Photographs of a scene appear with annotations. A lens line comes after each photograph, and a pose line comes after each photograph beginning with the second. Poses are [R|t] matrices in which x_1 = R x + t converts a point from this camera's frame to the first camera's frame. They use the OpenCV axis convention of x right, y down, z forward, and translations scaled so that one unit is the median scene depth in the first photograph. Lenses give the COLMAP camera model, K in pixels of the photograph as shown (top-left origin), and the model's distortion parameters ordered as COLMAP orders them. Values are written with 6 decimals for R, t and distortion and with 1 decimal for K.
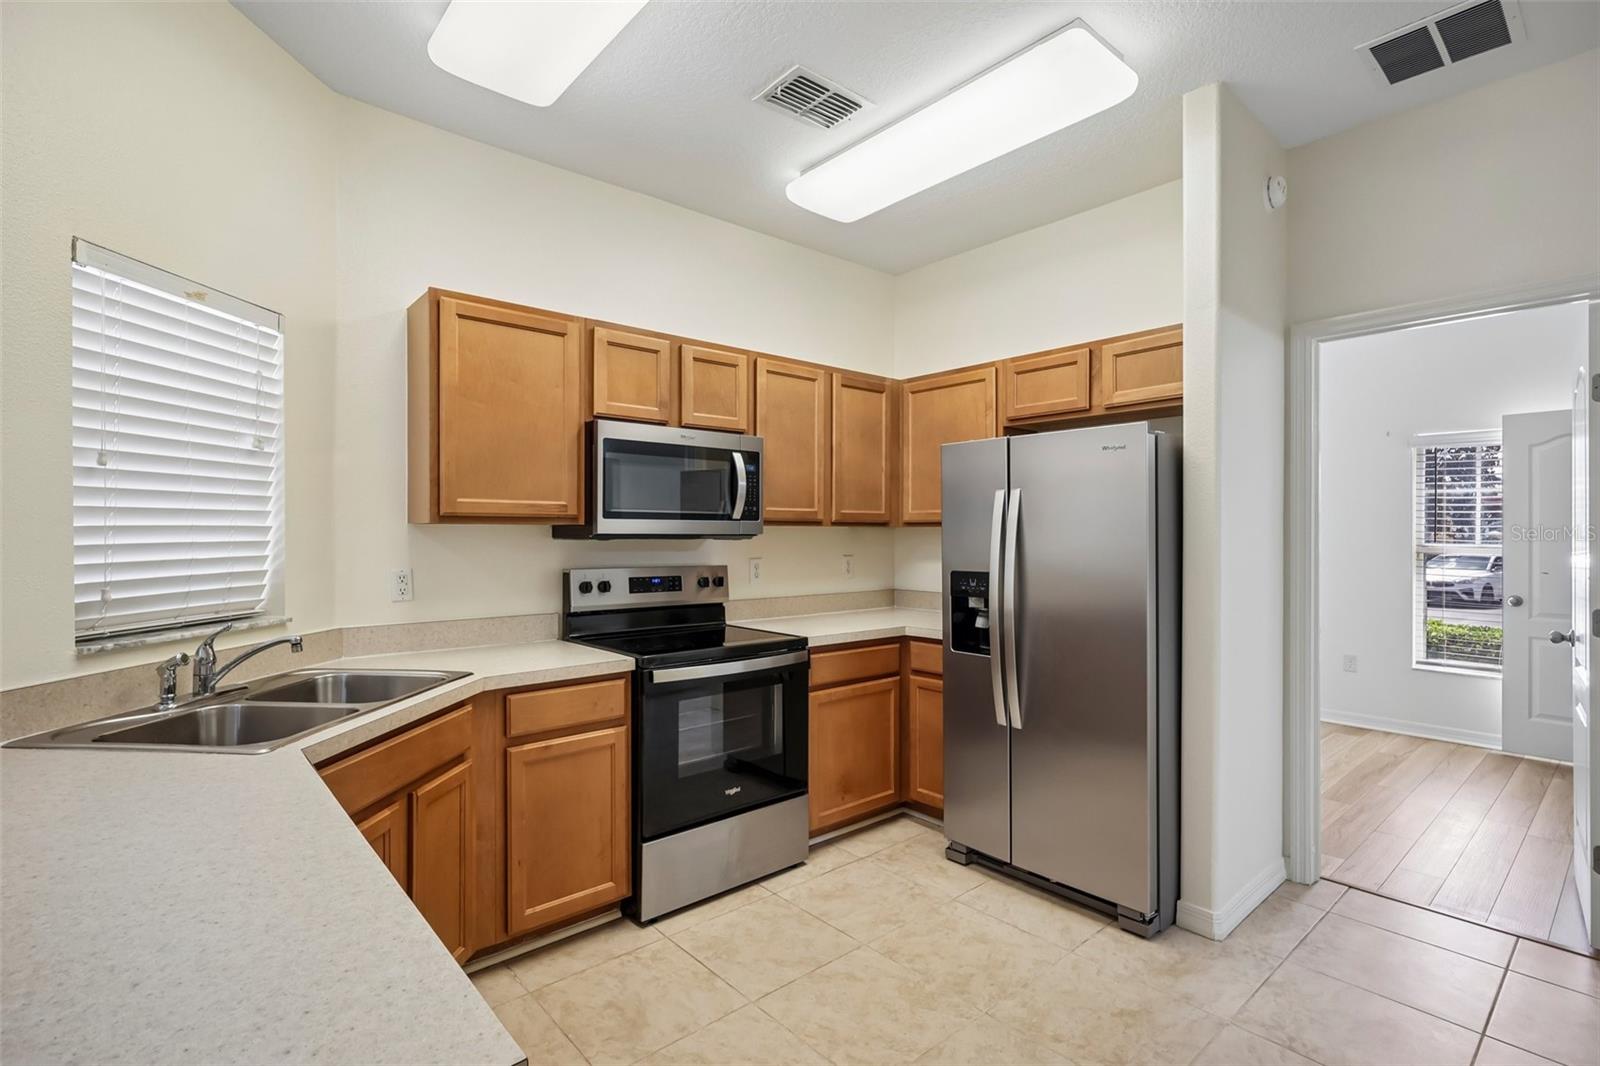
lens RADIAL K [[747.1, 0, 794.0], [0, 747.1, 534.6], [0, 0, 1]] dist [-0.002315, -0.000182]
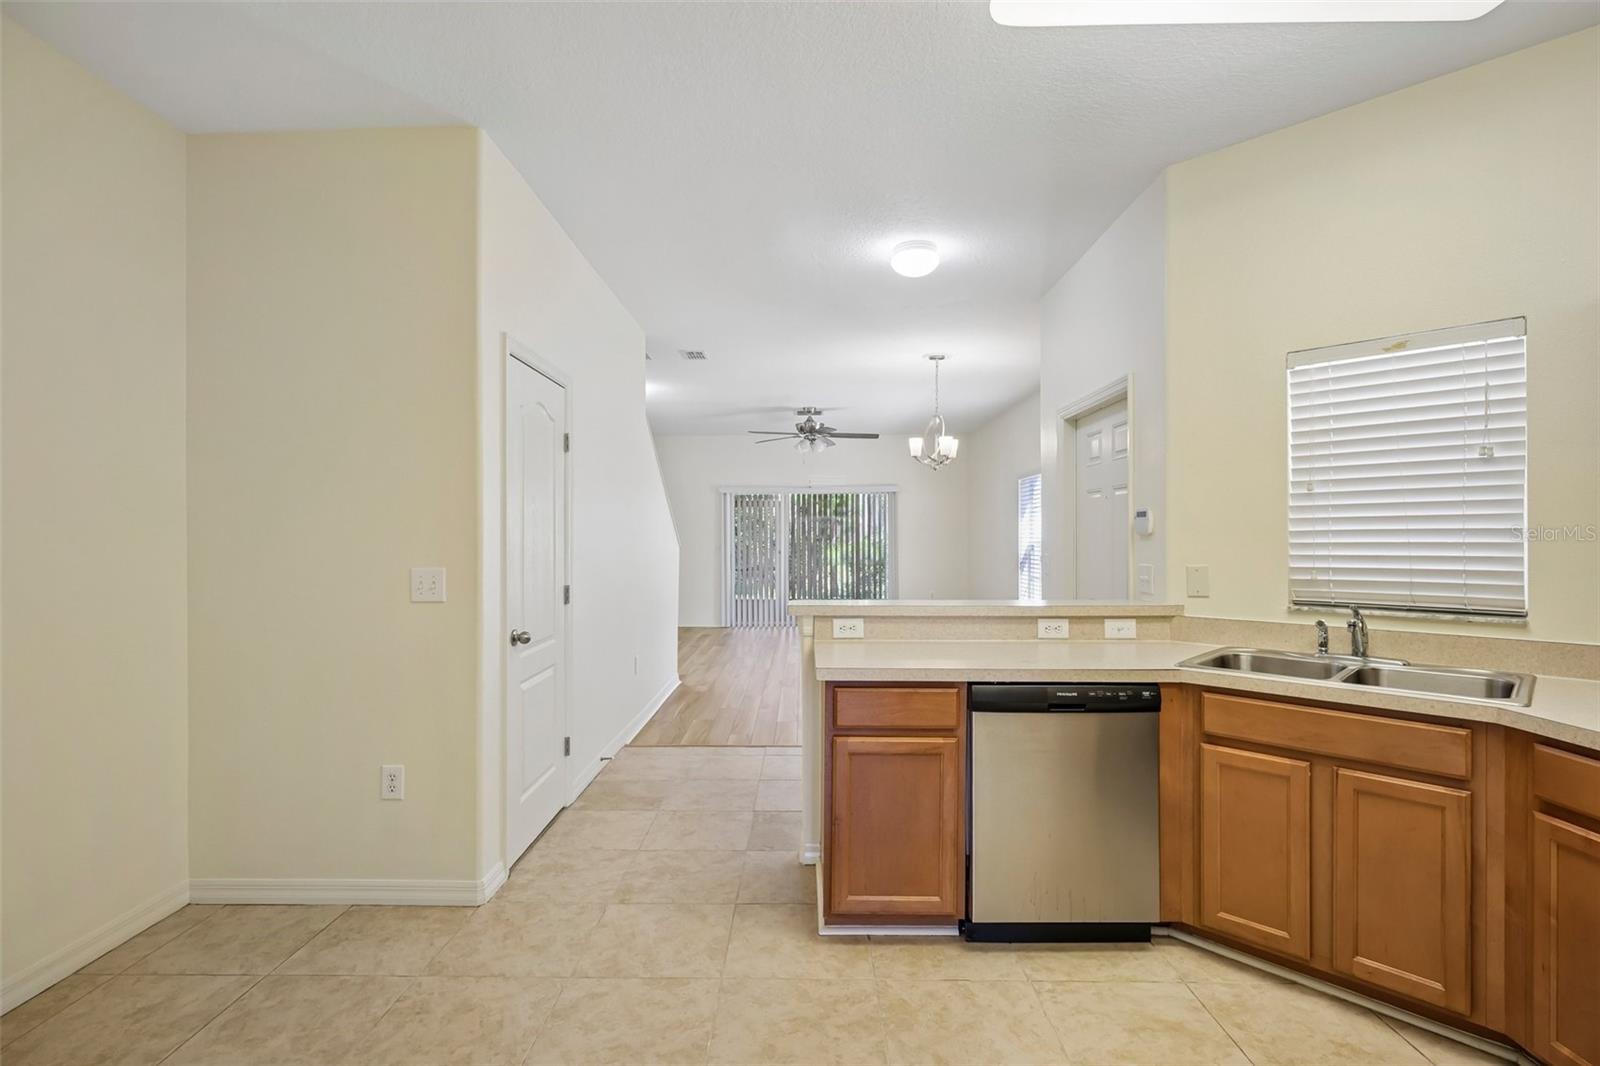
lens RADIAL K [[747.1, 0, 794.0], [0, 747.1, 534.6], [0, 0, 1]] dist [-0.002315, -0.000182]
pose [[-0.667565, 0.001823, -0.744549, 0.604906], [0.001197, 0.999998, 0.001376, -0.004269], [0.744550, 0.000027, -0.667566, 0.802200]]
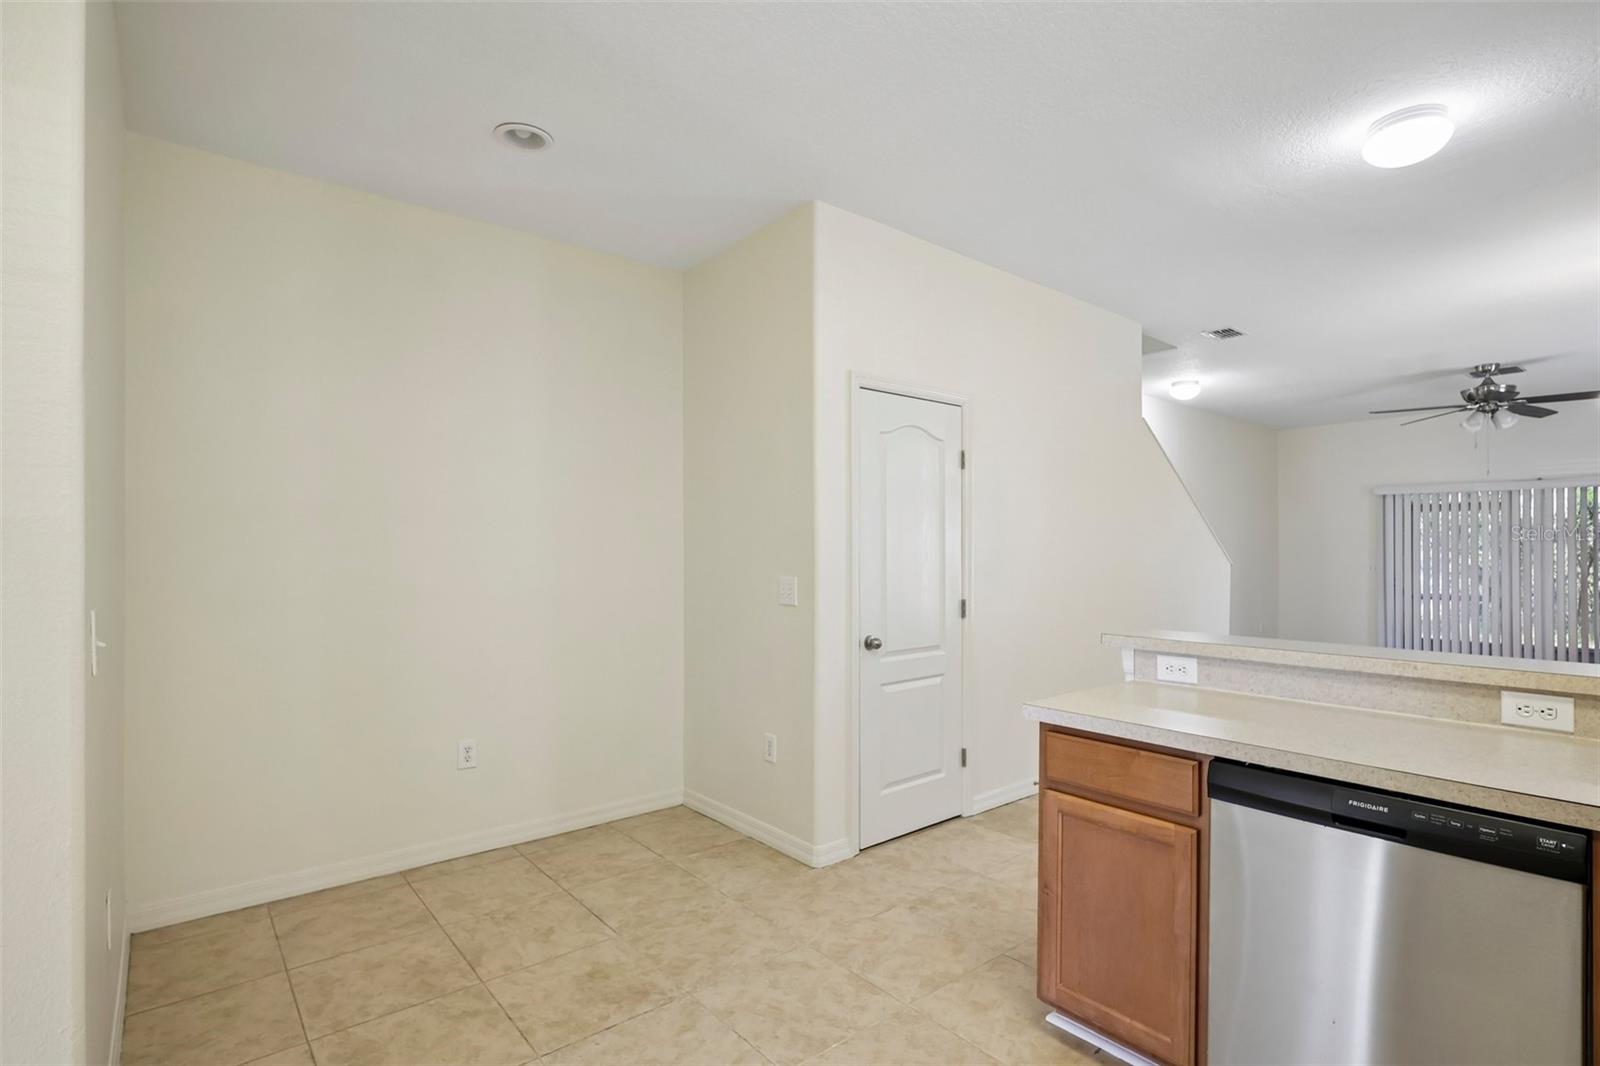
lens RADIAL K [[767.5, 0, 796.3], [0, 767.5, 551.8], [0, 0, 1]] dist [0.000078, -0.000079]
pose [[-0.999758, 0.002295, 0.021868, 0.137293], [0.002321, 0.999997, 0.001170, -0.001665], [-0.021865, 0.001221, -0.999760, 1.022821]]
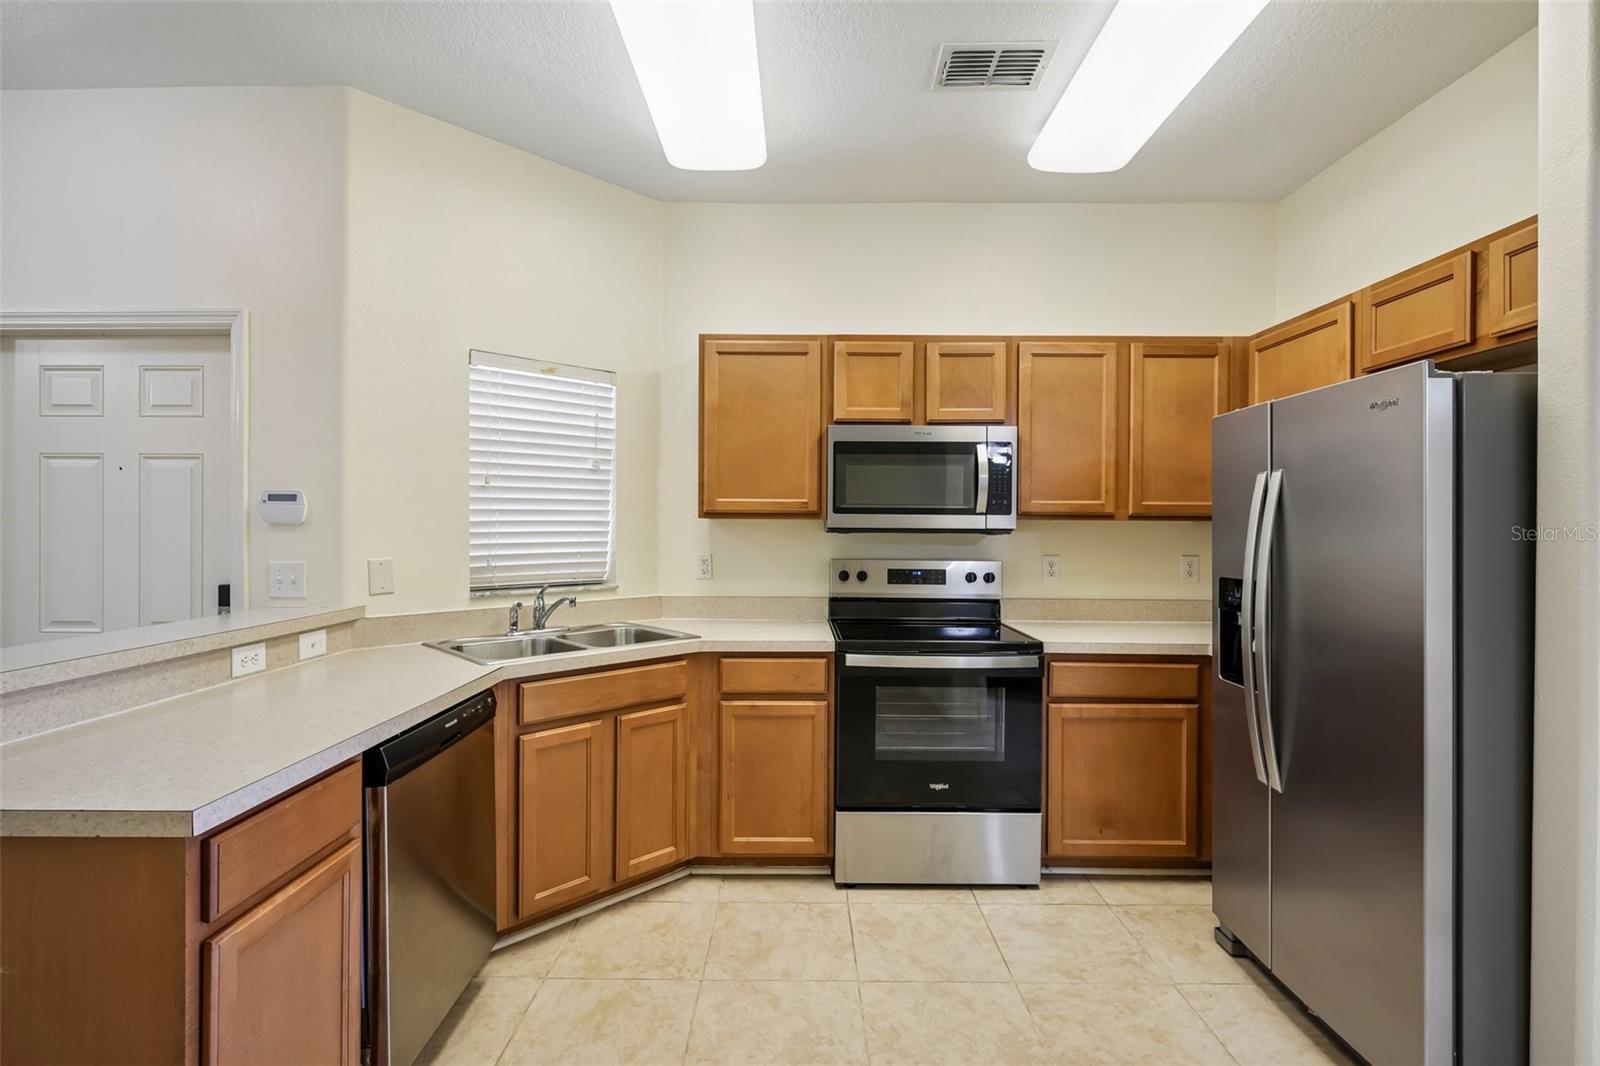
lens RADIAL K [[746.4, 0, 803.2], [0, 746.4, 528.7], [0, 0, 1]] dist [0.000617, 0.000296]
pose [[0.758448, 0.006307, -0.651703, 0.442681], [-0.006571, 0.999976, 0.002030, -0.001448], [0.651700, 0.002743, 0.758471, 0.131149]]
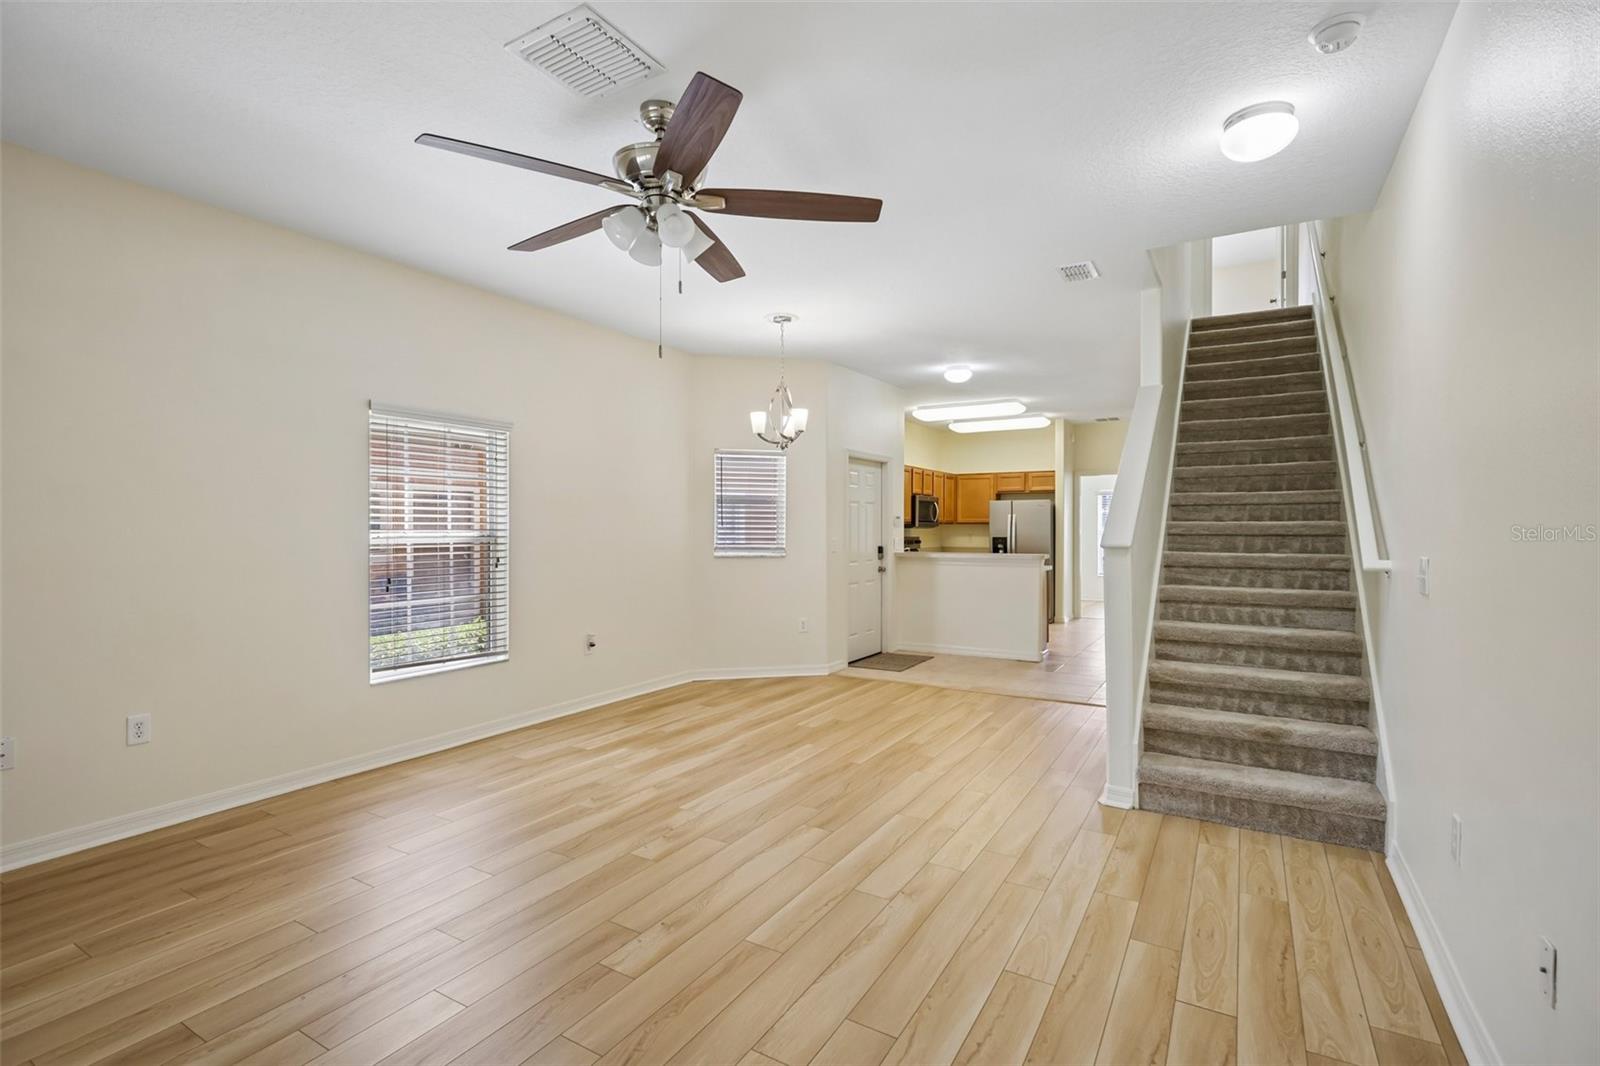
lens RADIAL K [[746.4, 0, 803.2], [0, 746.4, 528.7], [0, 0, 1]] dist [0.000617, 0.000296]
pose [[0.947943, -0.000866, 0.318439, -1.985727], [0.001436, 0.999998, -0.001558, 0.013532], [-0.318437, 0.001934, 0.947942, -2.314337]]
